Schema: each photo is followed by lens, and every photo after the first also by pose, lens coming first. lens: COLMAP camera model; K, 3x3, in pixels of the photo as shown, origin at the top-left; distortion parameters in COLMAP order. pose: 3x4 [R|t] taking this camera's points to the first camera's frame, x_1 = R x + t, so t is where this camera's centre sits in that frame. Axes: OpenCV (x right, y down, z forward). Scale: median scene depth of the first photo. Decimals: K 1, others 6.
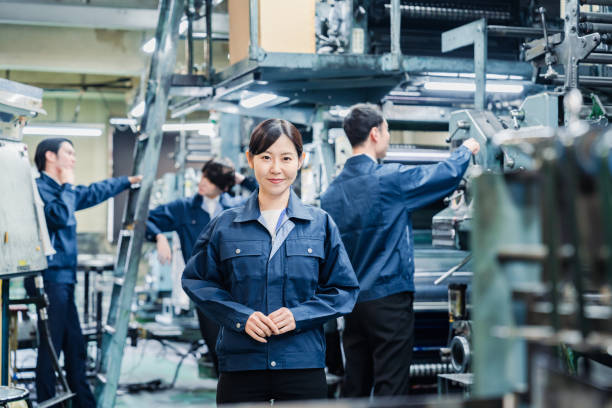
lens RADIAL K [[1193.3, 0, 305.0], [0, 1193.3, 191.4], [0, 0, 1]] dist [0.032128, 0.000000]
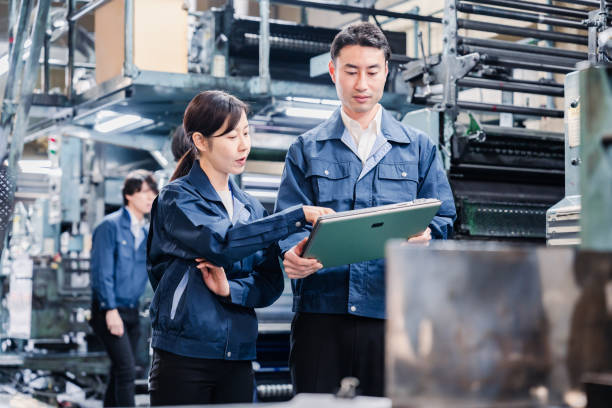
lens RADIAL K [[1193.3, 0, 300.1], [0, 1193.3, 192.8], [0, 0, 1]] dist [0.032128, 0.000000]
pose [[0.984382, 0.020689, 0.174824, -0.066215], [-0.011772, 0.998584, -0.051887, 0.034386], [-0.175650, 0.049018, 0.983232, -0.012147]]
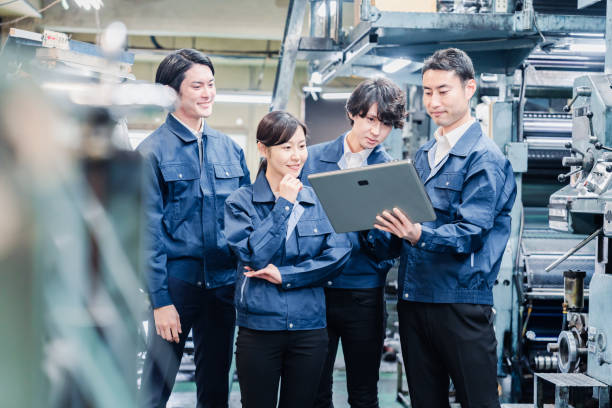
lens RADIAL K [[1193.3, 0, 301.1], [0, 1193.3, 206.5], [0, 0, 1]] dist [0.032128, 0.000000]
pose [[0.977048, 0.021839, -0.211896, 0.095256], [-0.013758, 0.999123, 0.039535, -0.002111], [0.212573, -0.035712, 0.976492, 0.075427]]
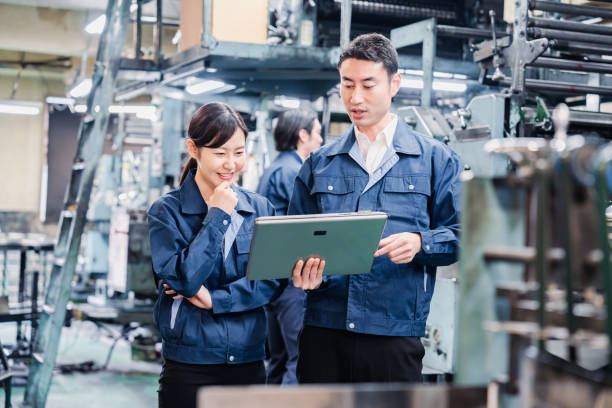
lens RADIAL K [[1193.3, 0, 307.0], [0, 1193.3, 189.6], [0, 0, 1]] dist [0.032128, 0.000000]
pose [[0.997262, 0.039222, 0.062687, -0.014102], [-0.039800, 0.999176, 0.007993, -0.001503], [-0.062322, -0.010466, 0.998001, -0.012879]]
